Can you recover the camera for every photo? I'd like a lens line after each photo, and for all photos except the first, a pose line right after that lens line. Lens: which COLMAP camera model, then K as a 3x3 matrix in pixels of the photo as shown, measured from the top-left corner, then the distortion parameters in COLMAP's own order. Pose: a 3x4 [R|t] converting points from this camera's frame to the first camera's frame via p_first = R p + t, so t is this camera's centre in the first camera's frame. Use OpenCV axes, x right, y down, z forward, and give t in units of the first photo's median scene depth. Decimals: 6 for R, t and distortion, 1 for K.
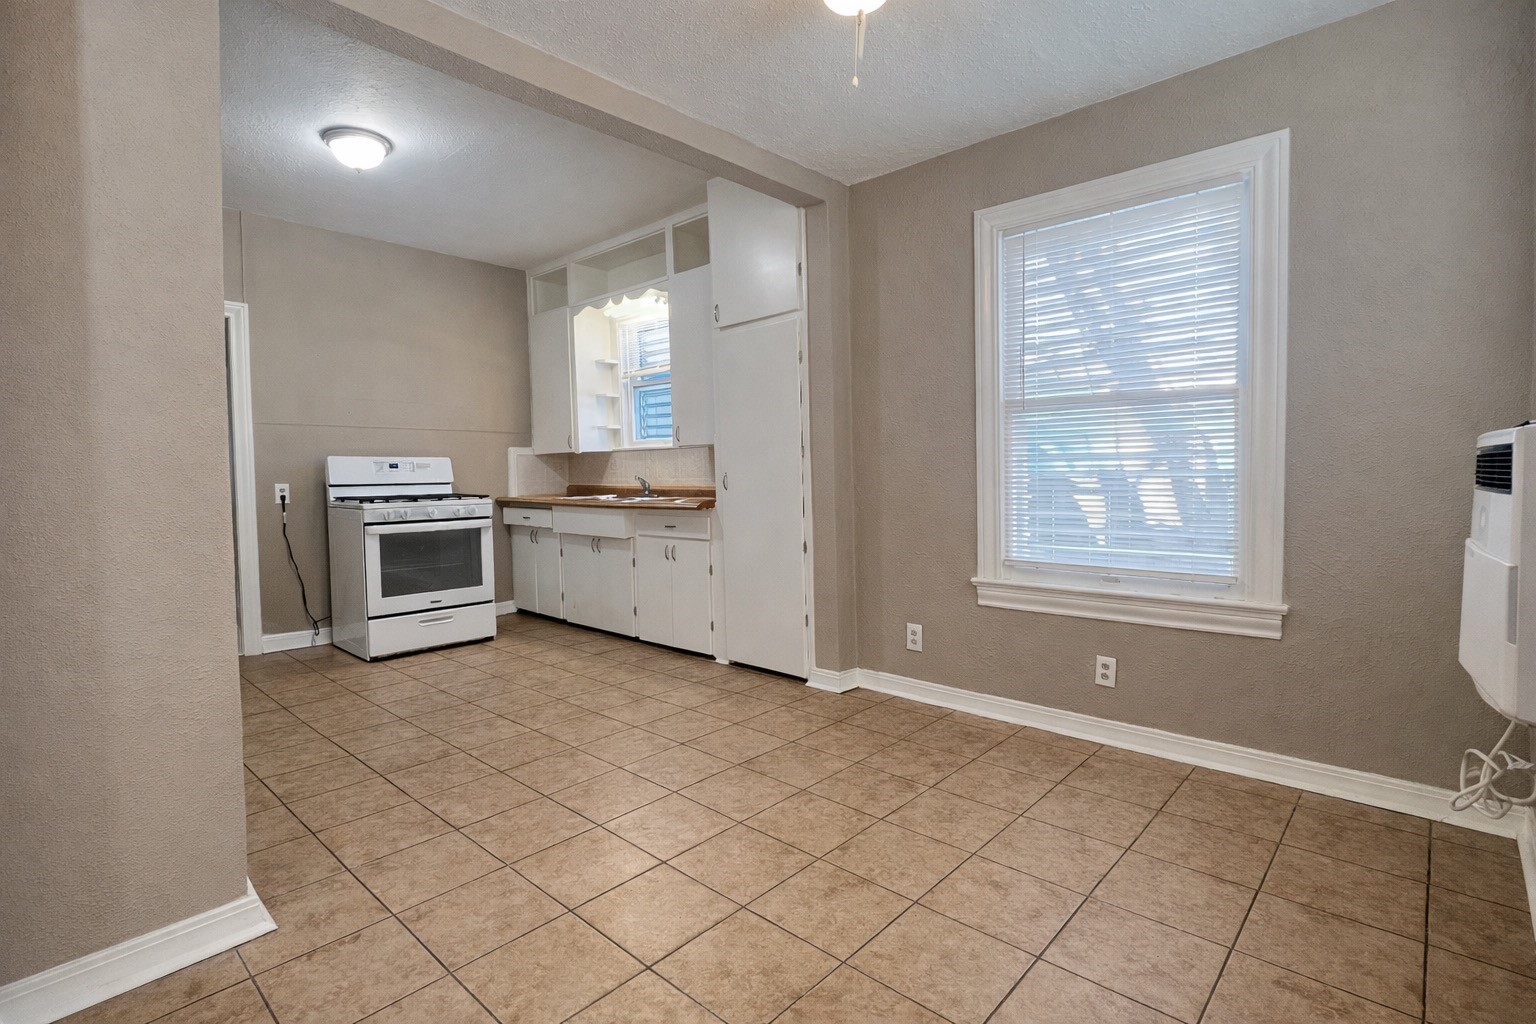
lens RADIAL K [[724.3, 0, 769.0], [0, 724.3, 511.4], [0, 0, 1]] dist [0.000970, -0.000448]
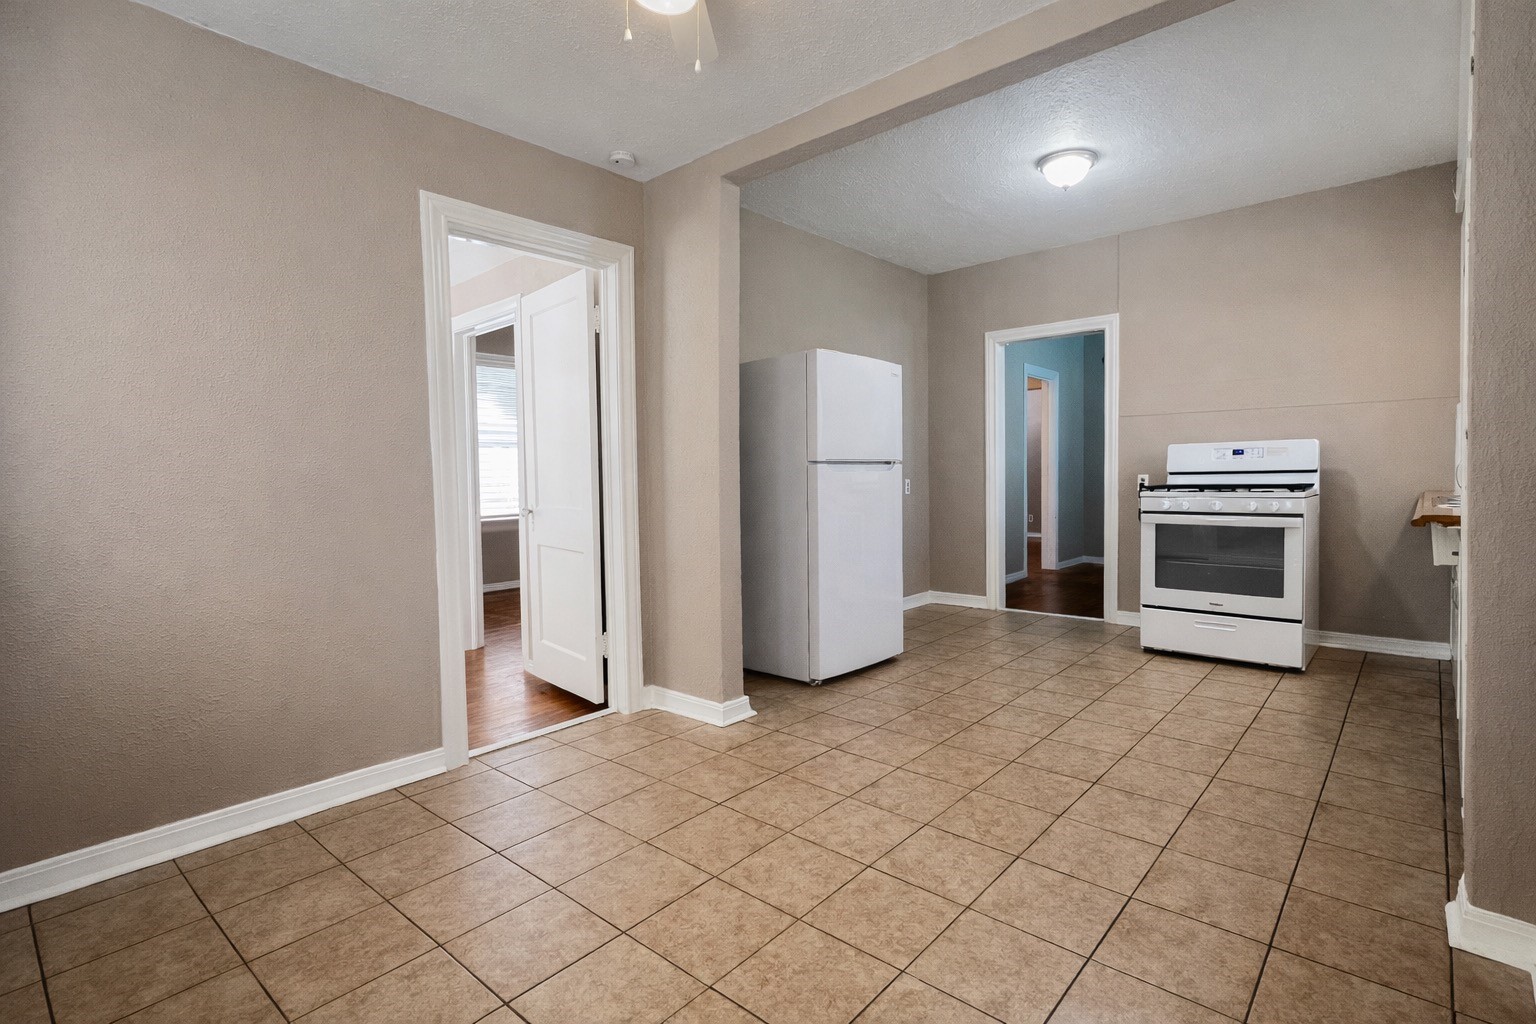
lens RADIAL K [[724.3, 0, 776.0], [0, 724.3, 514.0], [0, 0, 1]] dist [0.000970, -0.000448]
pose [[0.022279, 0.061848, -0.997837, 0.386778], [-0.036461, 0.997471, 0.061012, -0.019872], [0.999087, 0.035023, 0.024478, 0.412428]]
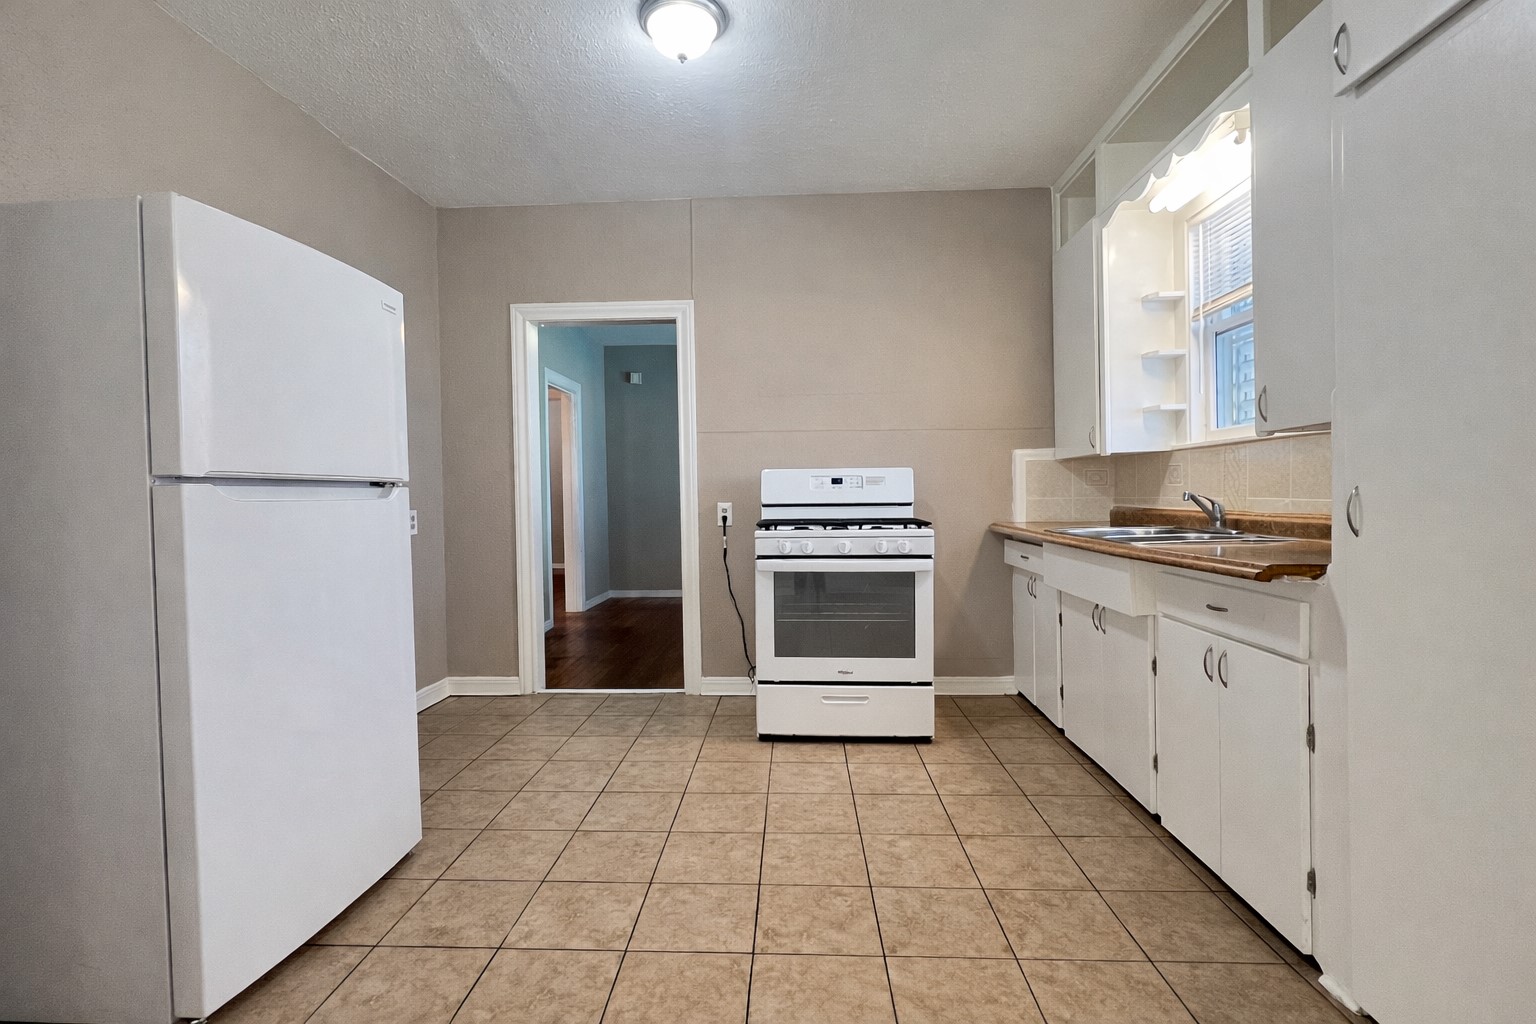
lens RADIAL K [[724.3, 0, 773.7], [0, 724.3, 520.0], [0, 0, 1]] dist [0.000970, -0.000448]
pose [[0.650942, 0.027805, -0.758618, 0.020443], [-0.036335, 0.999325, 0.005450, -0.023032], [0.758258, 0.024017, 0.651512, 0.462503]]
